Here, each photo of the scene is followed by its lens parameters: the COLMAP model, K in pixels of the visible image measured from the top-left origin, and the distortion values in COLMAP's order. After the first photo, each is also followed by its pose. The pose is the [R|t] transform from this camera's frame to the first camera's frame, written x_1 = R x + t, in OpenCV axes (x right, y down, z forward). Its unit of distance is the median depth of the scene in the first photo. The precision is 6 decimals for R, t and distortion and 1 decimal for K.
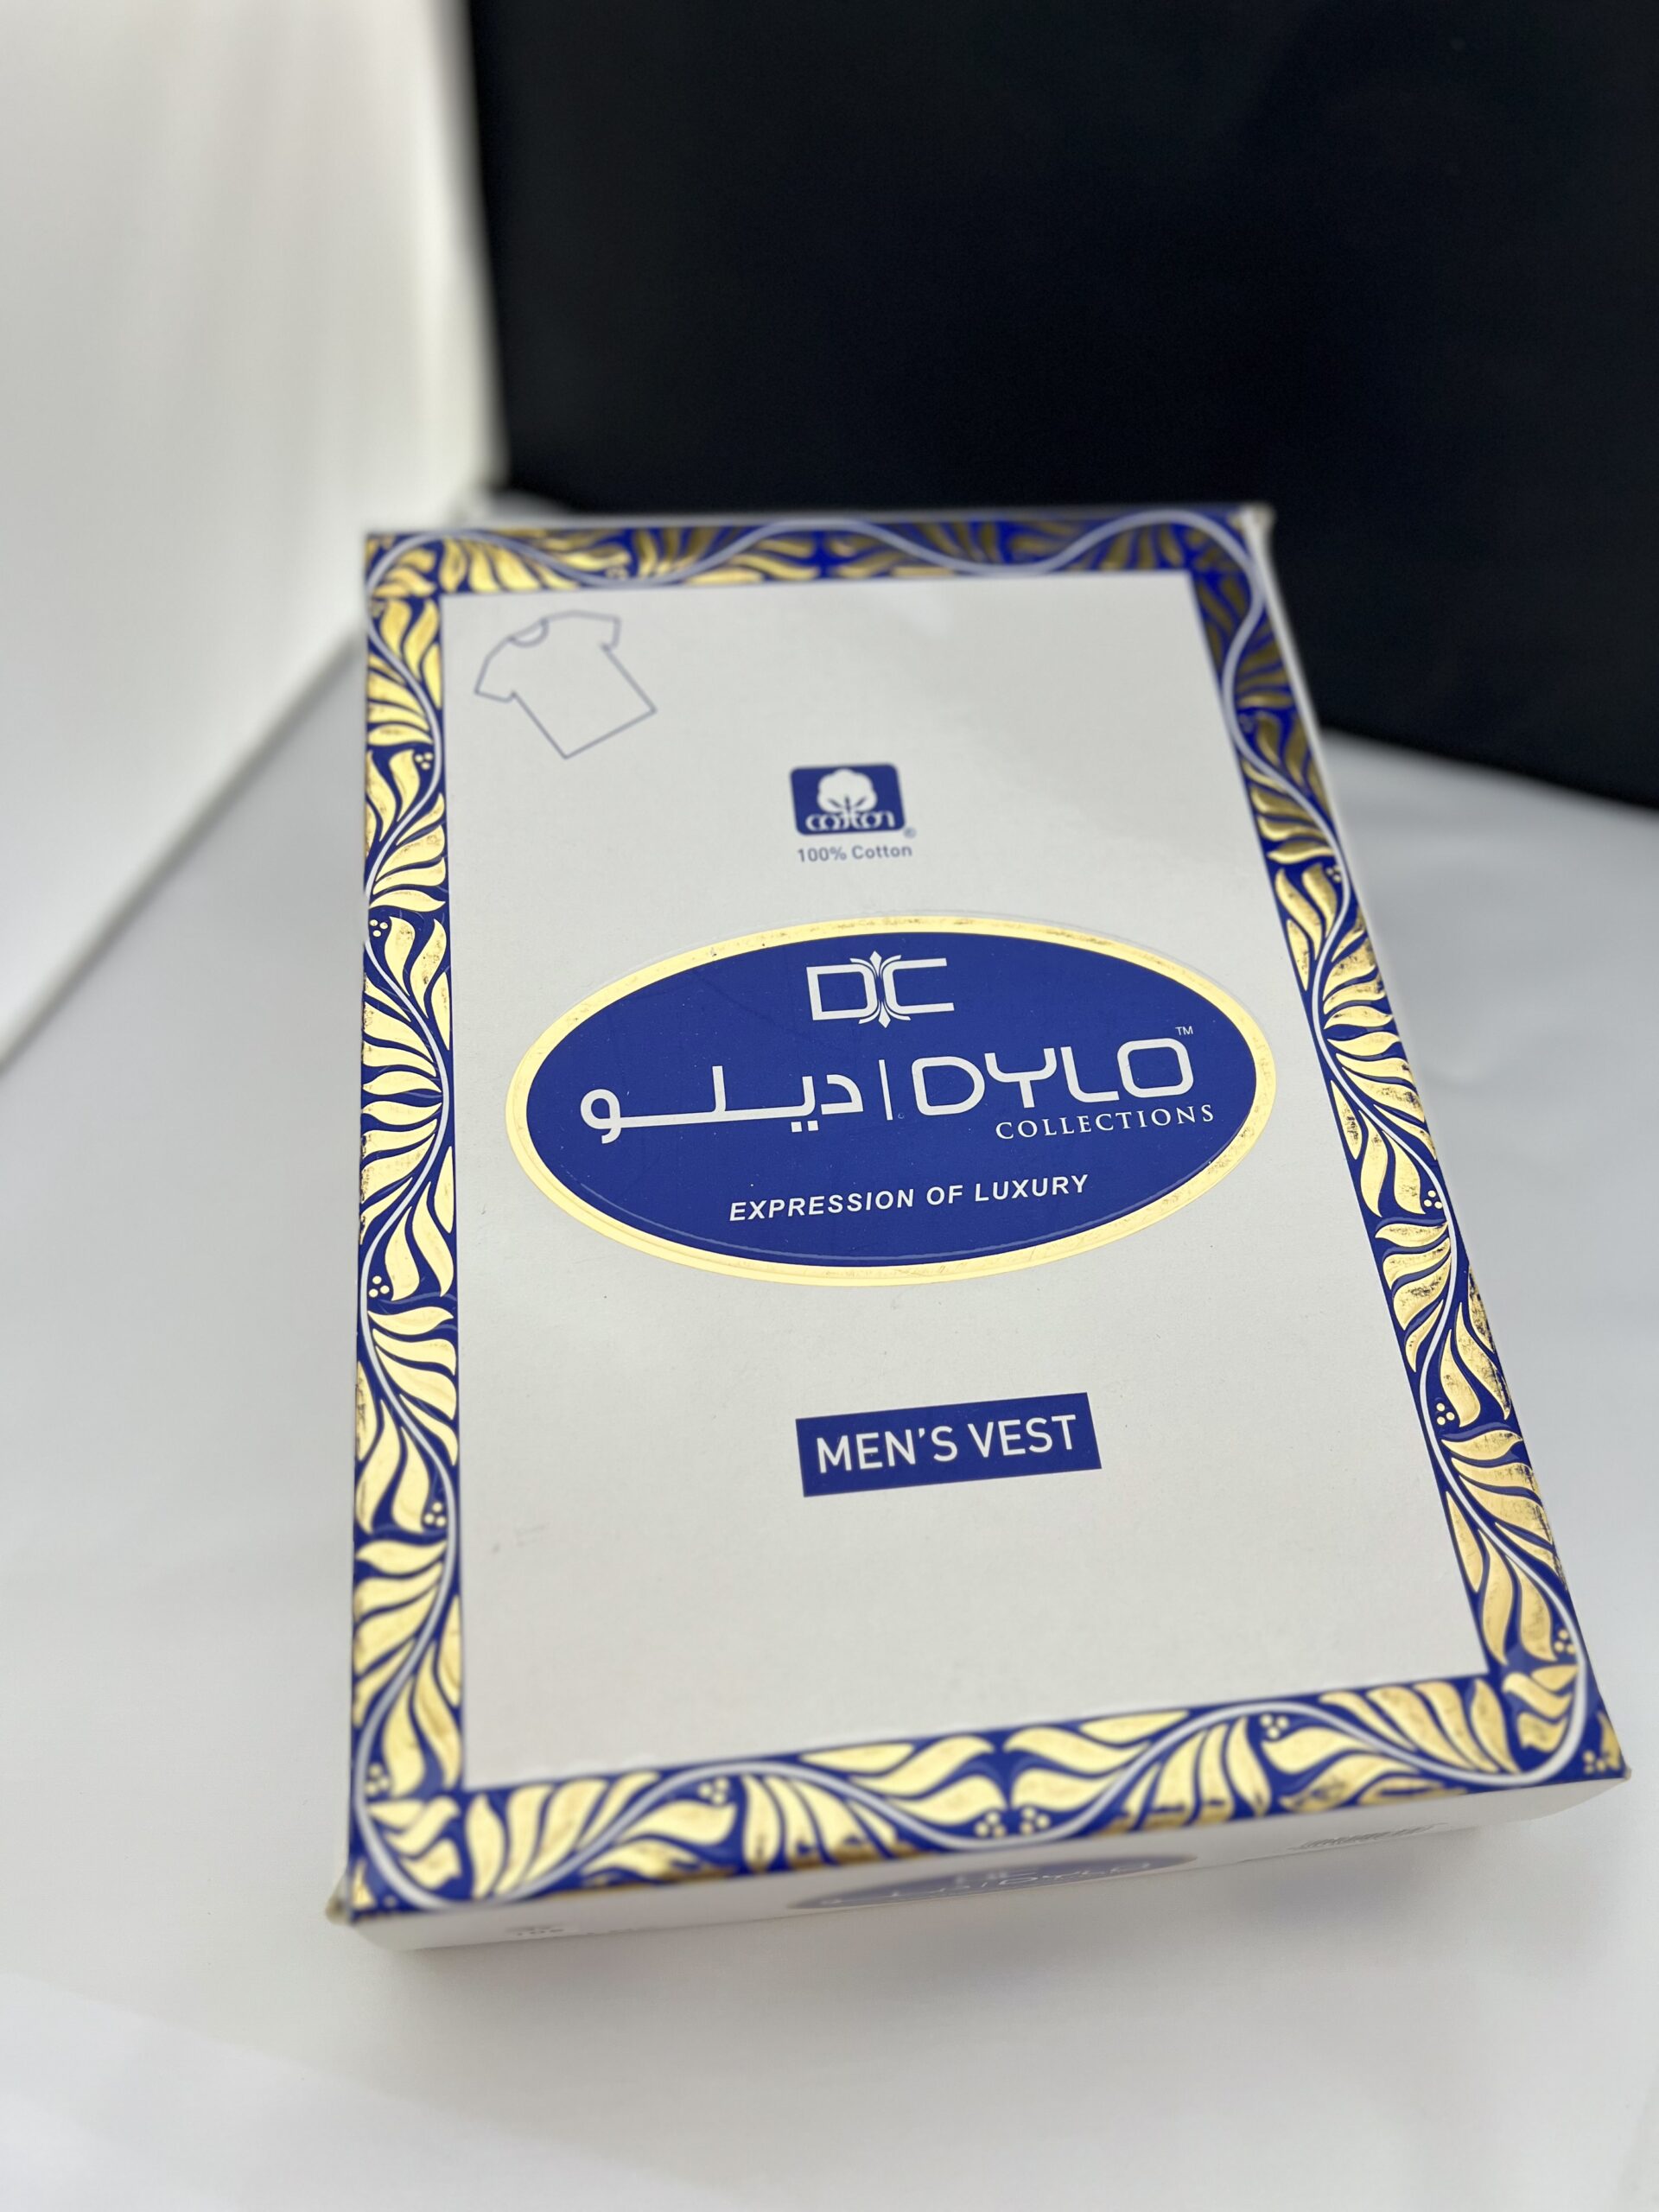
lens RADIAL K [[1739.8, 0, 833.1], [0, 1739.8, 1095.7], [0, 0, 1]] dist [0.165223, -0.527909]
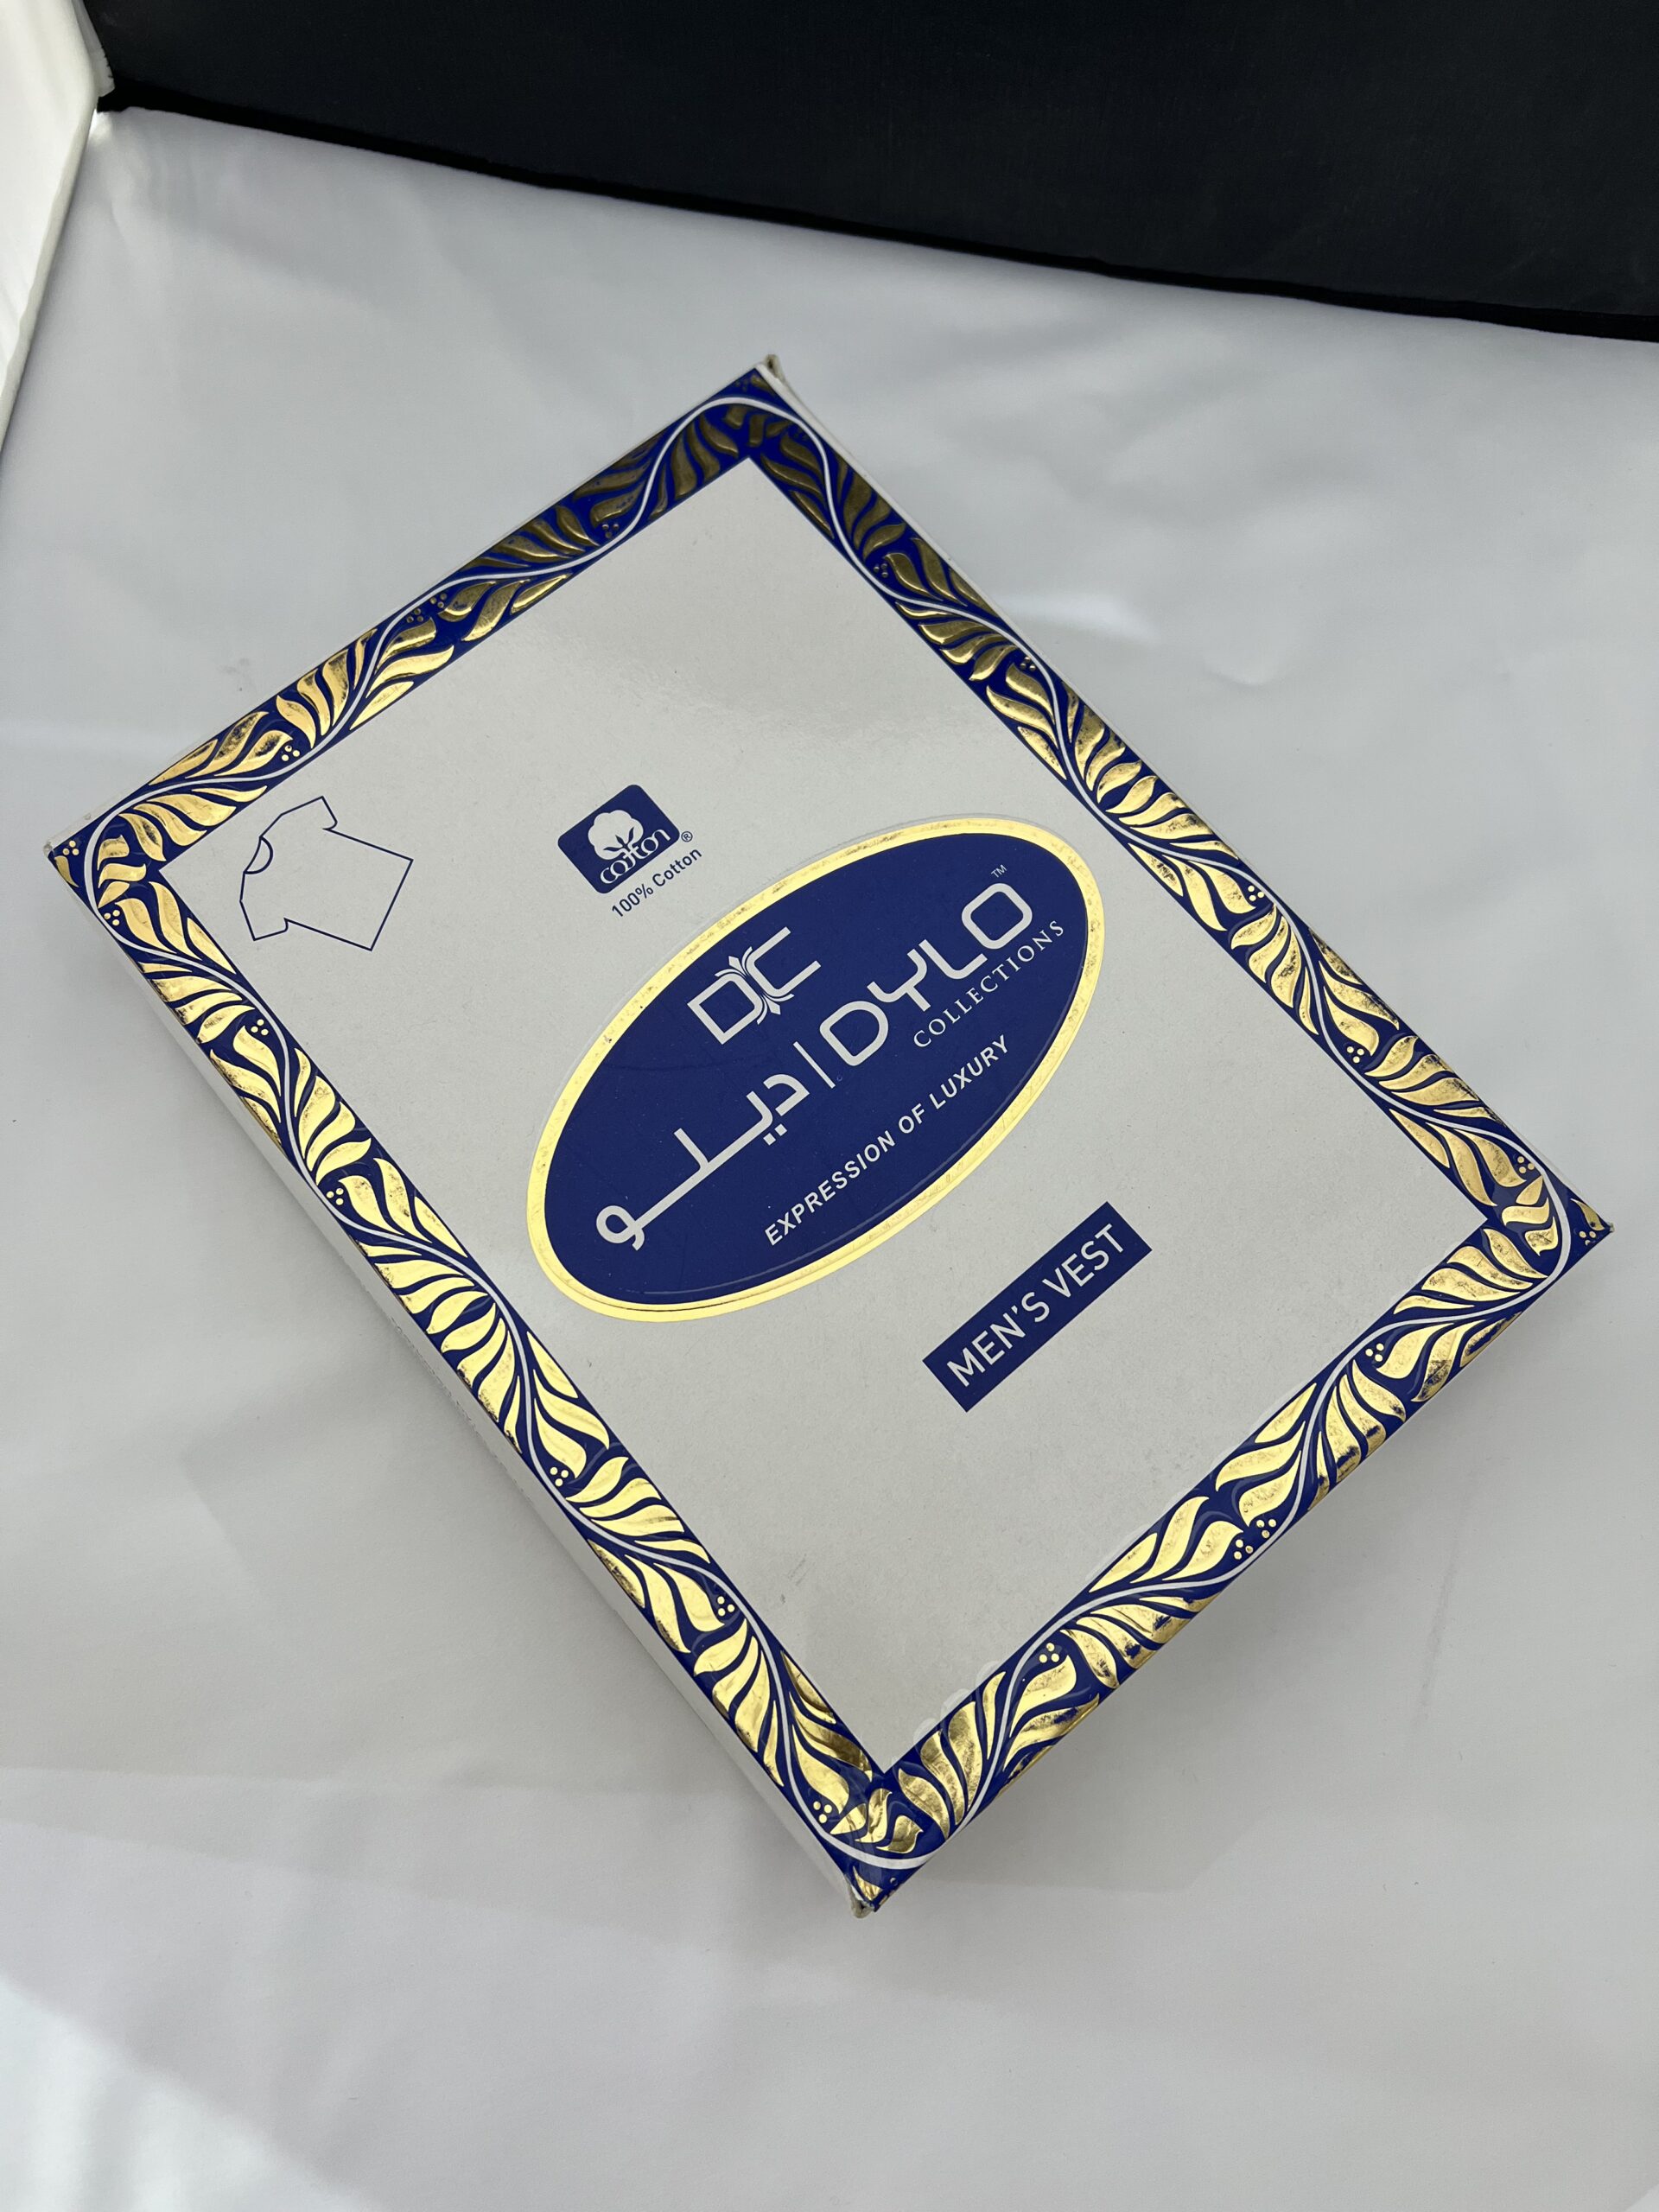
lens RADIAL K [[1739.8, 0, 833.1], [0, 1739.8, 1095.7], [0, 0, 1]] dist [0.165223, -0.527909]
pose [[0.830084, -0.548148, 0.102438, -0.087447], [0.512702, 0.822453, 0.246390, -0.263416], [-0.219308, -0.152004, 0.963742, -0.089227]]
